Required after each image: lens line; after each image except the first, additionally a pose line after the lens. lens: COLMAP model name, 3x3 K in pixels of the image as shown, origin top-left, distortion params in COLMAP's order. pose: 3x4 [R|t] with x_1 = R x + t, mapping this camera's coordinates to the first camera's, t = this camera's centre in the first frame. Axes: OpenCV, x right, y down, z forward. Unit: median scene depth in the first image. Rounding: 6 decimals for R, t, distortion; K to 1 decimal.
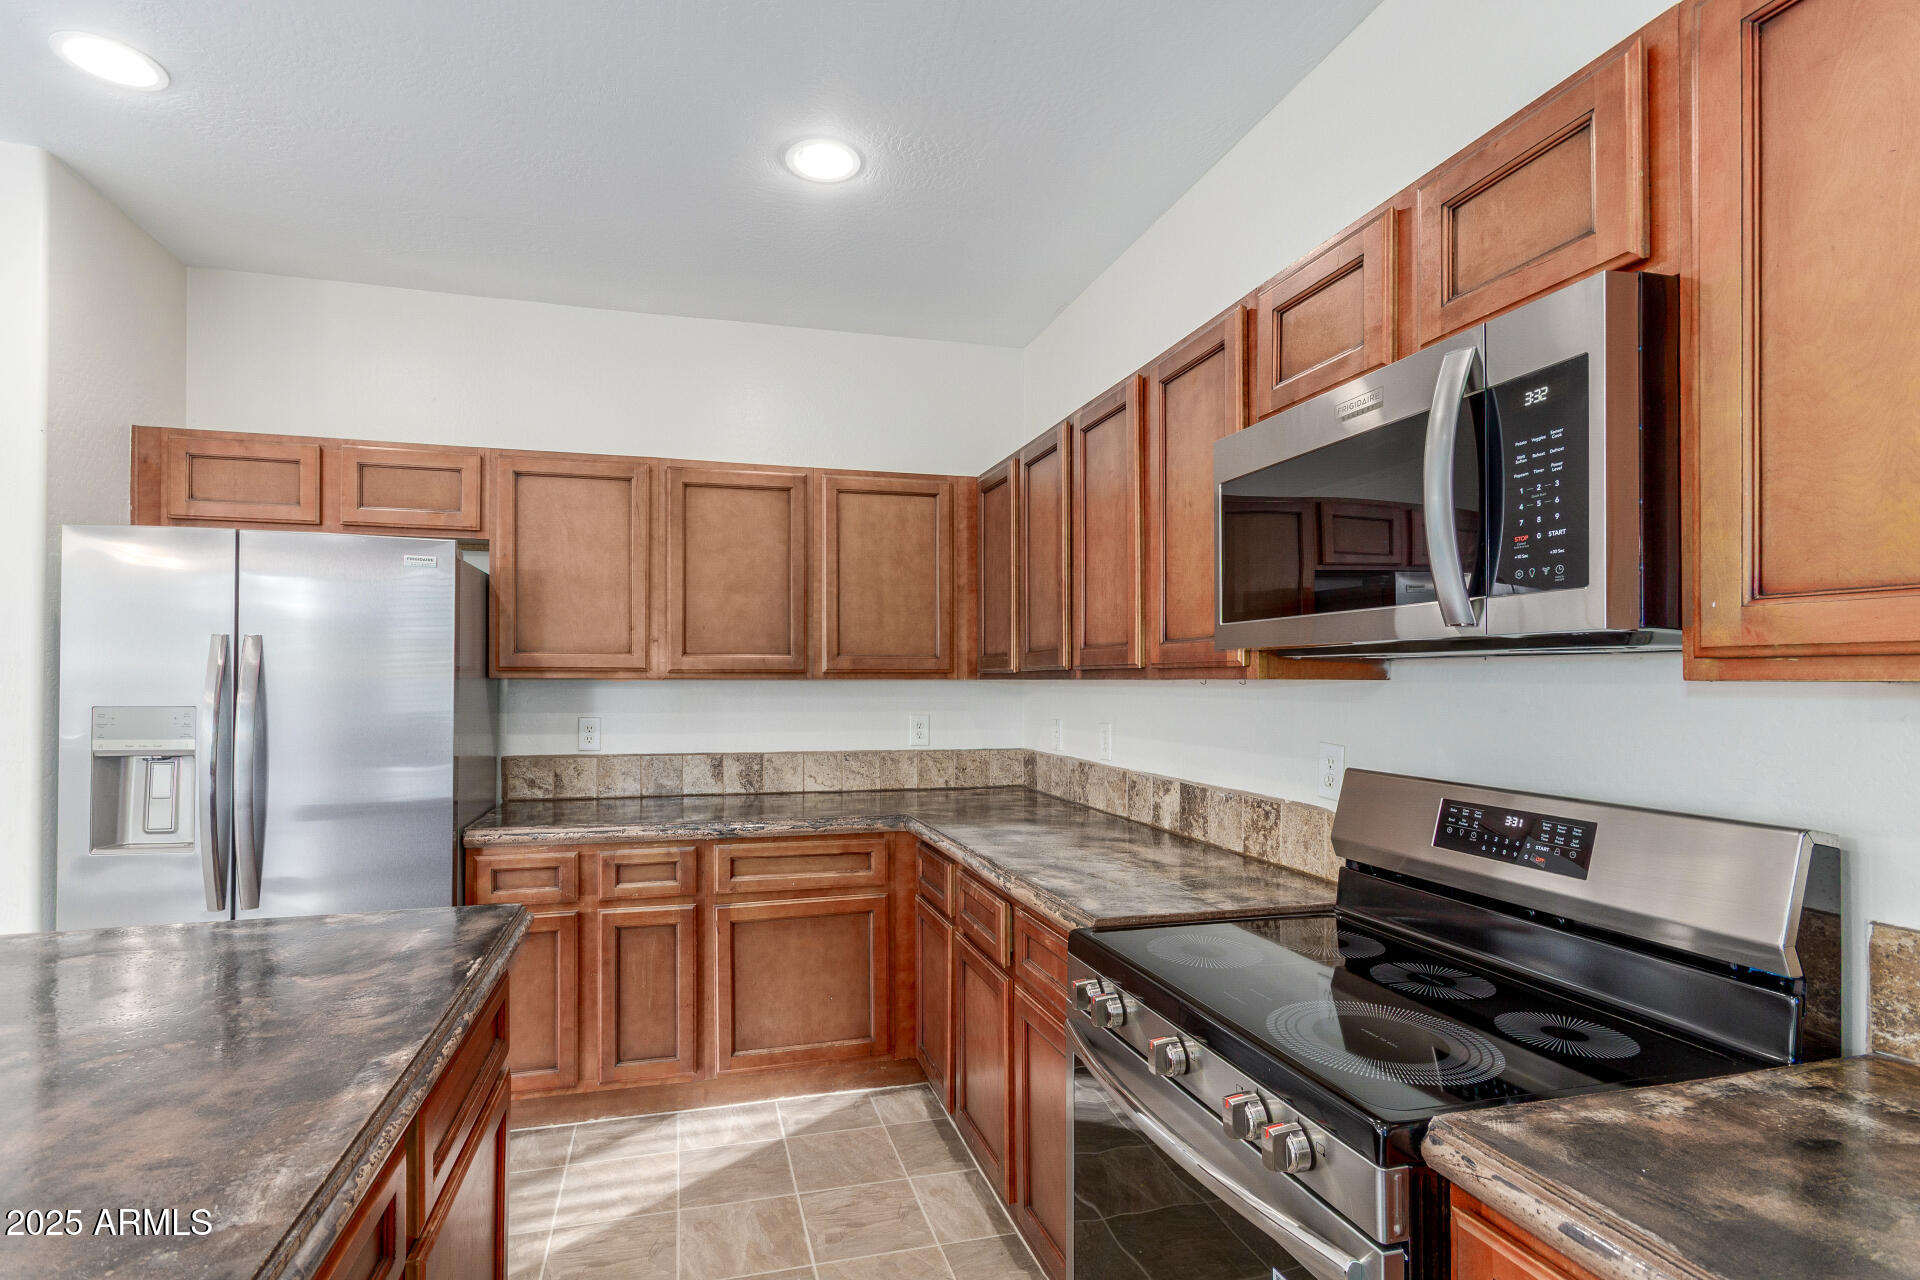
lens RADIAL K [[908.6, 0, 922.4], [0, 908.6, 670.9], [0, 0, 1]] dist [0.008094, 0.002807]
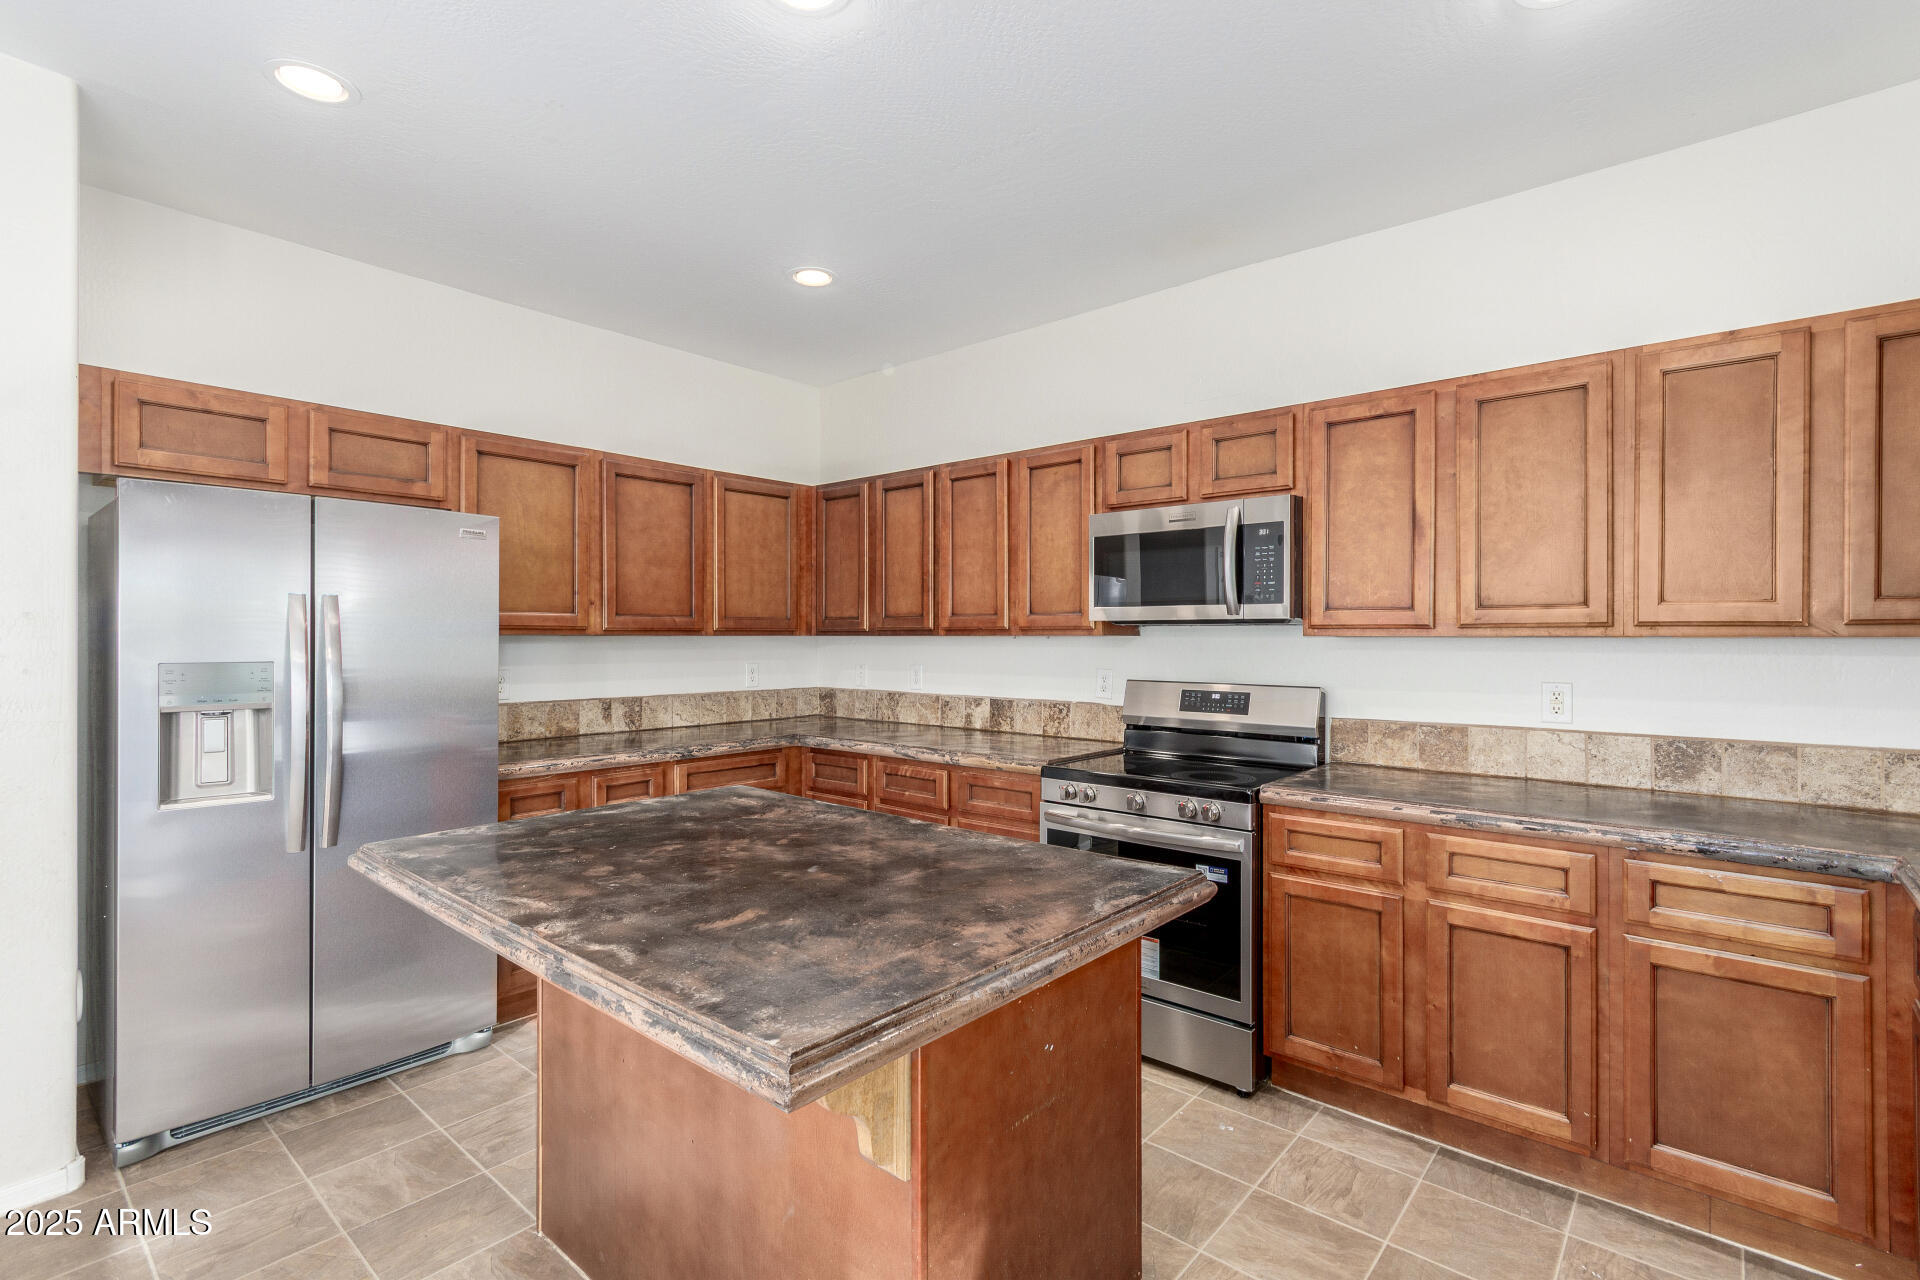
lens RADIAL K [[908.6, 0, 965.0], [0, 908.6, 643.9], [0, 0, 1]] dist [0.008094, 0.002807]
pose [[0.823054, -0.007238, 0.567917, -0.684354], [-0.004276, 0.999811, 0.018939, -0.005827], [-0.567947, -0.018016, 0.822868, -0.313782]]
